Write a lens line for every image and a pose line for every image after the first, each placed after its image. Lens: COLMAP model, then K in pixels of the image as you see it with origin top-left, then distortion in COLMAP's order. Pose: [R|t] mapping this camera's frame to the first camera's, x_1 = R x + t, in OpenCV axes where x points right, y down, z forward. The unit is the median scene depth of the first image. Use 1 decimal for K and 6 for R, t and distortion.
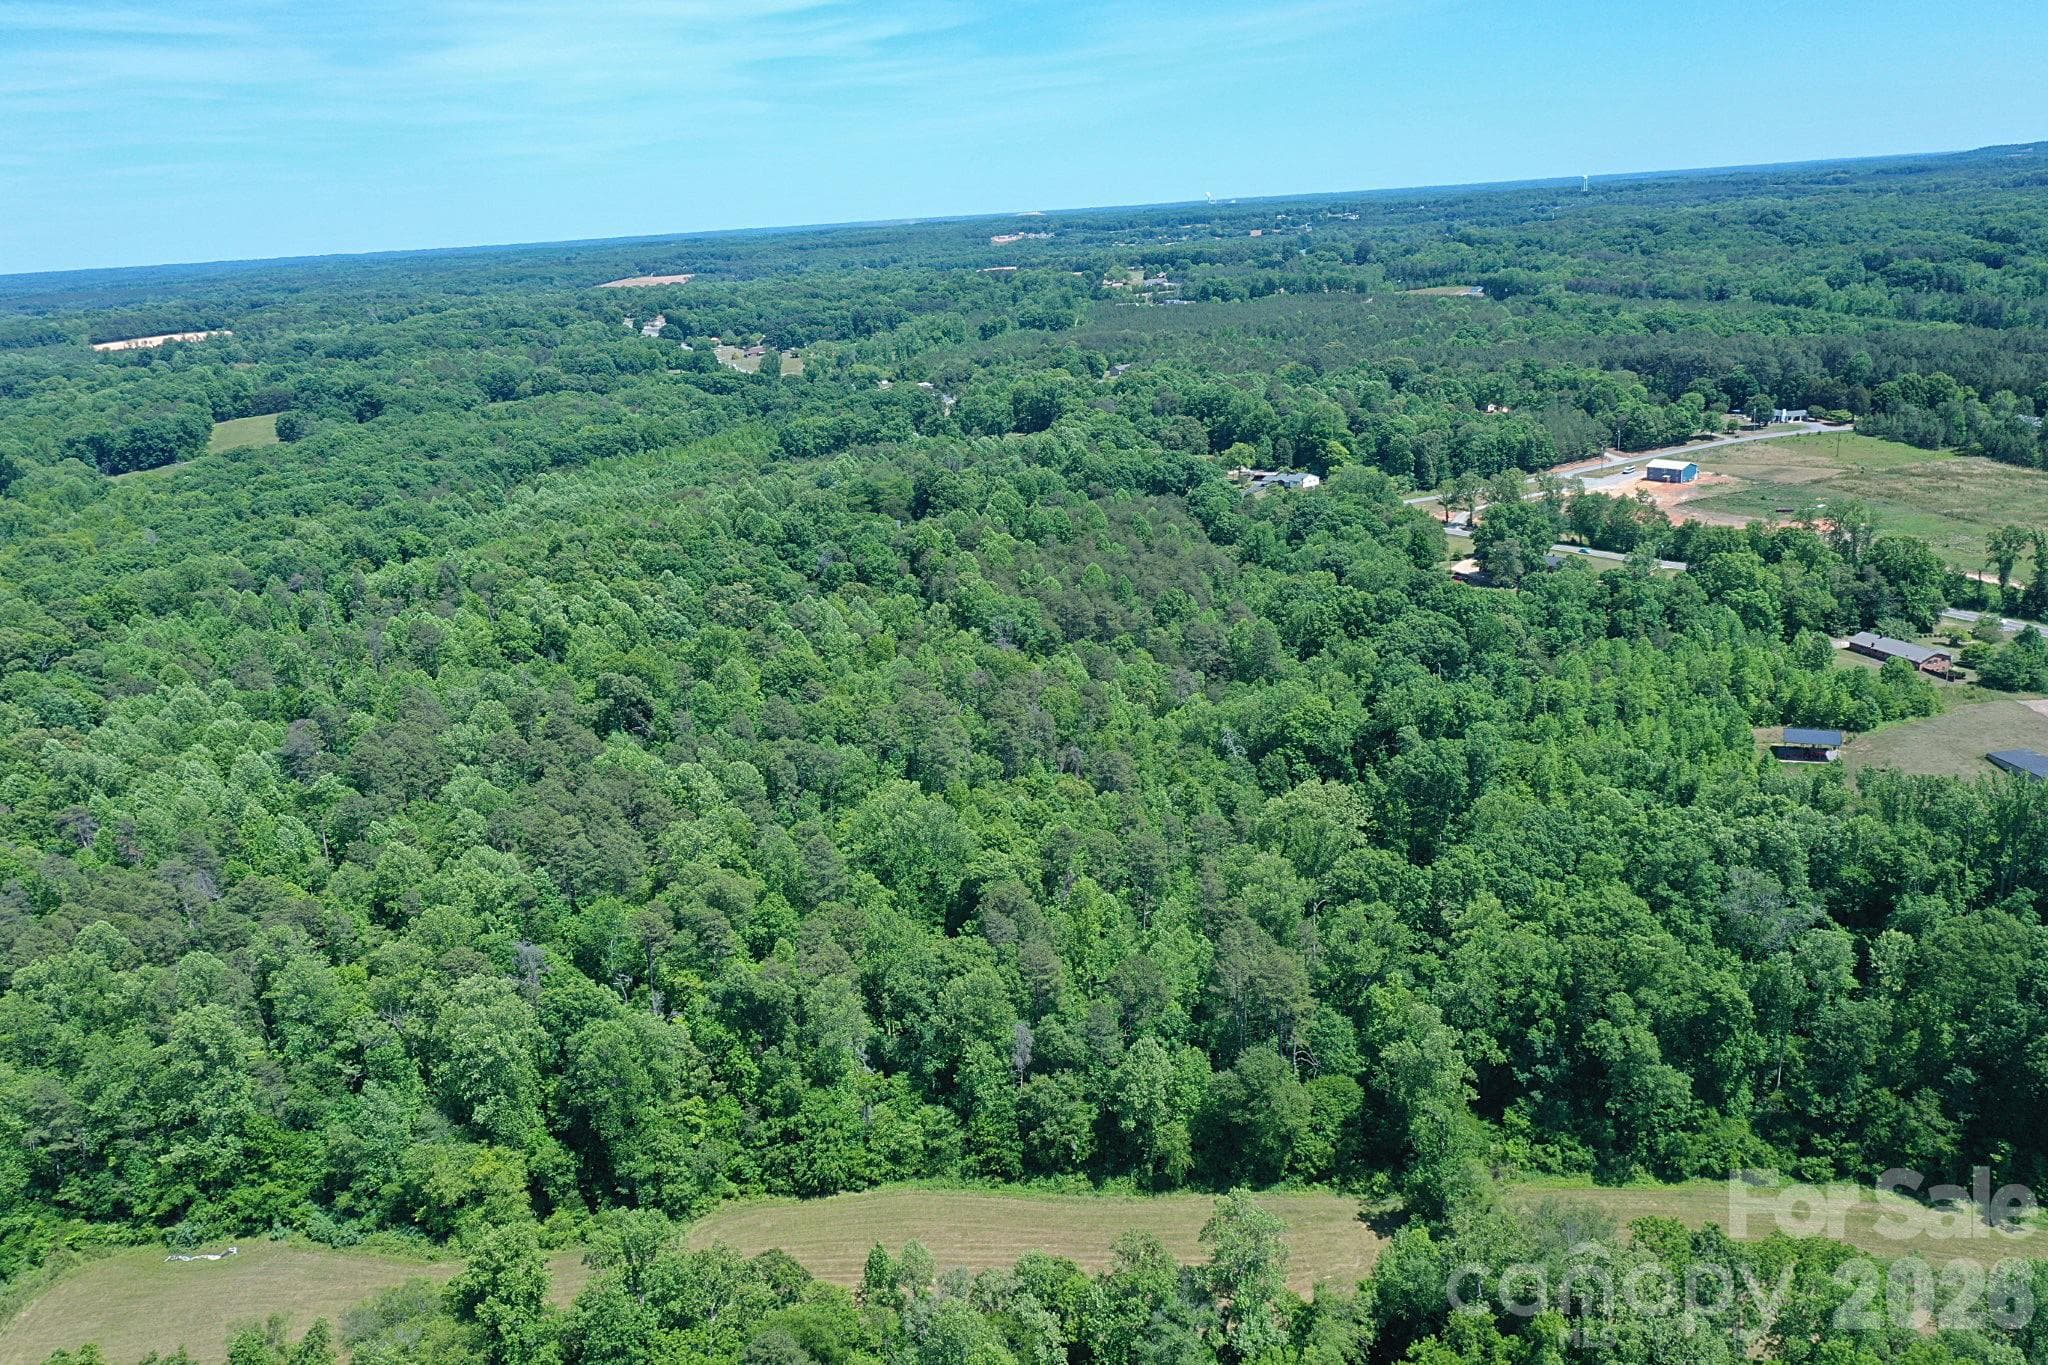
lens RADIAL K [[1627.4, 0, 1032.1], [0, 1627.4, 687.6], [0, 0, 1]] dist [0.010996, 0.000759]
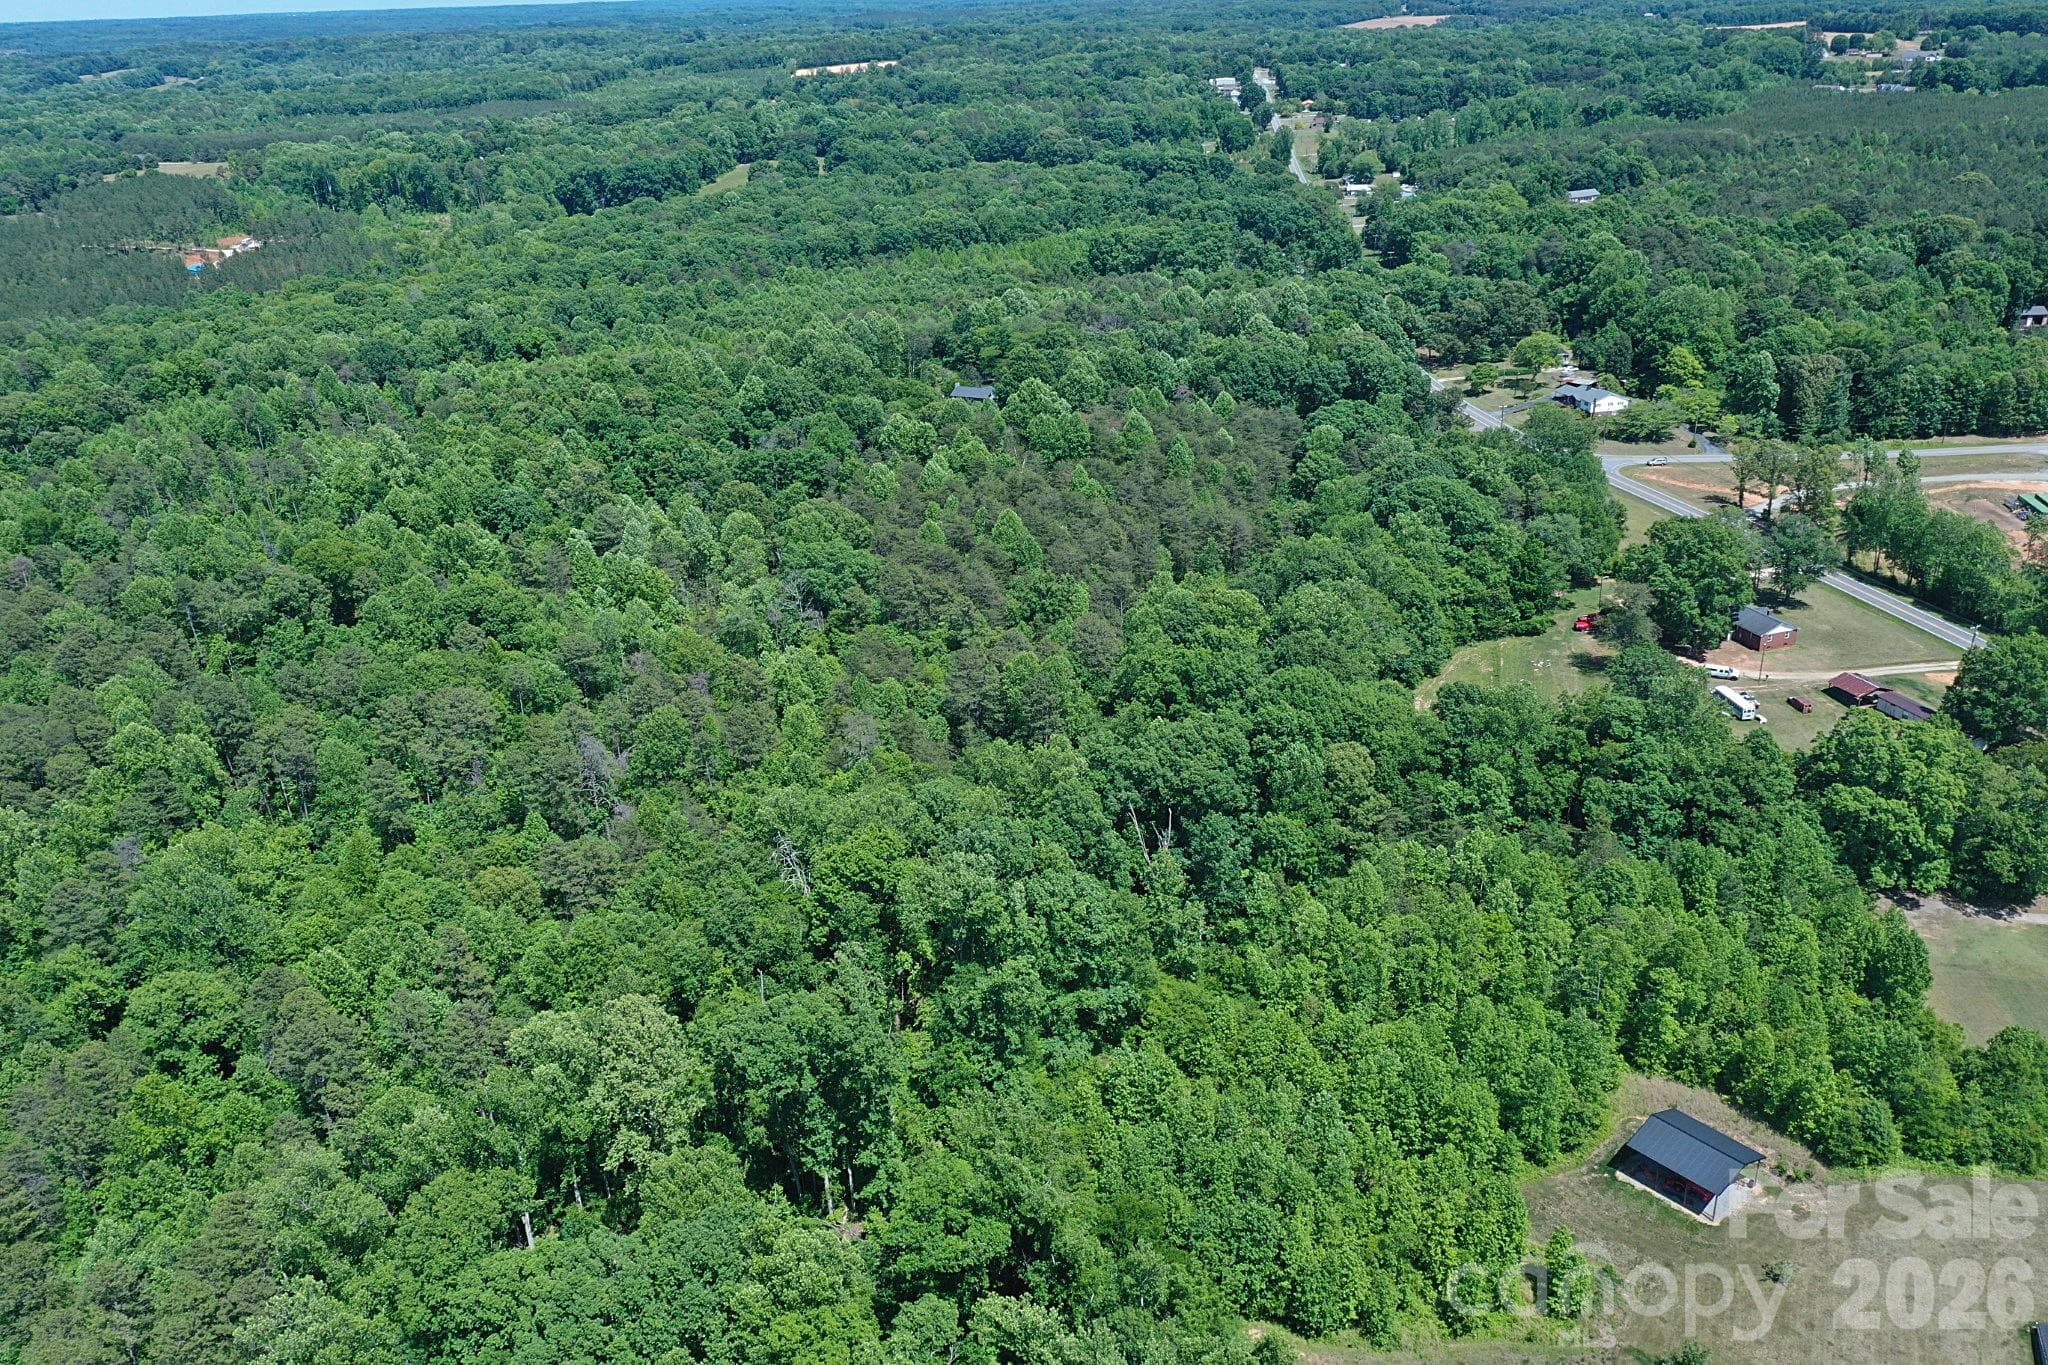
lens RADIAL K [[1620.5, 0, 1024.0], [0, 1620.5, 682.5], [0, 0, 1]] dist [0.012464, 0.003507]
pose [[0.876698, 0.216574, -0.429531, 0.412002], [-0.151587, 0.971806, 0.180596, -0.148238], [0.456533, -0.093217, 0.884810, 0.400455]]
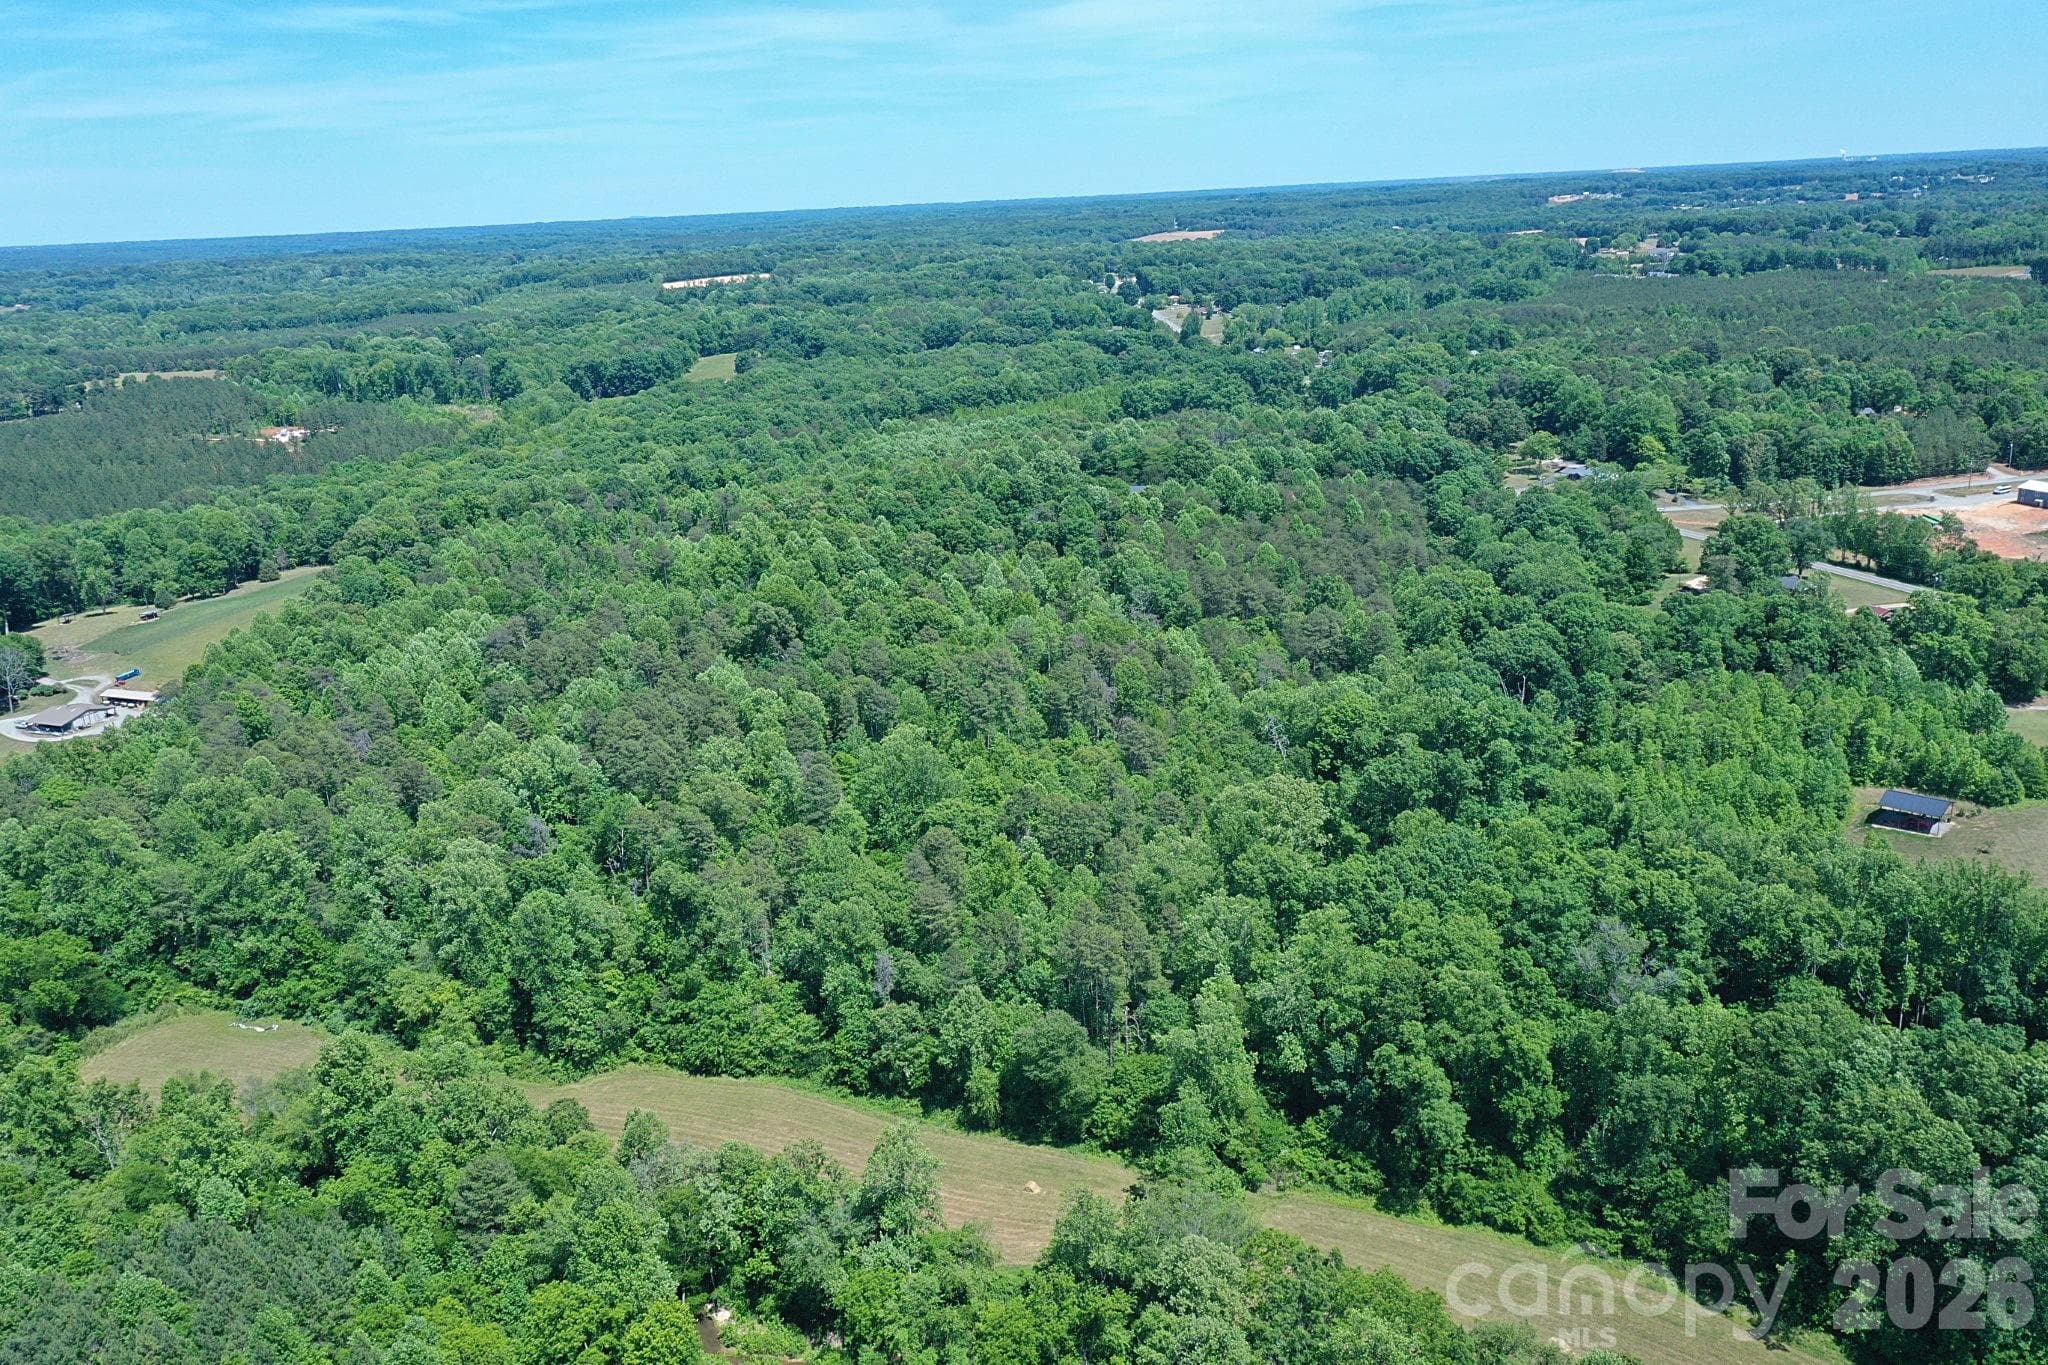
lens RADIAL K [[1632.6, 0, 1028.1], [0, 1632.6, 685.4], [0, 0, 1]] dist [0.008861, 0.009479]
pose [[0.940772, 0.112827, -0.319717, 0.257537], [-0.105131, 0.993601, 0.041289, -0.016909], [0.322329, -0.005231, 0.946613, 0.000199]]
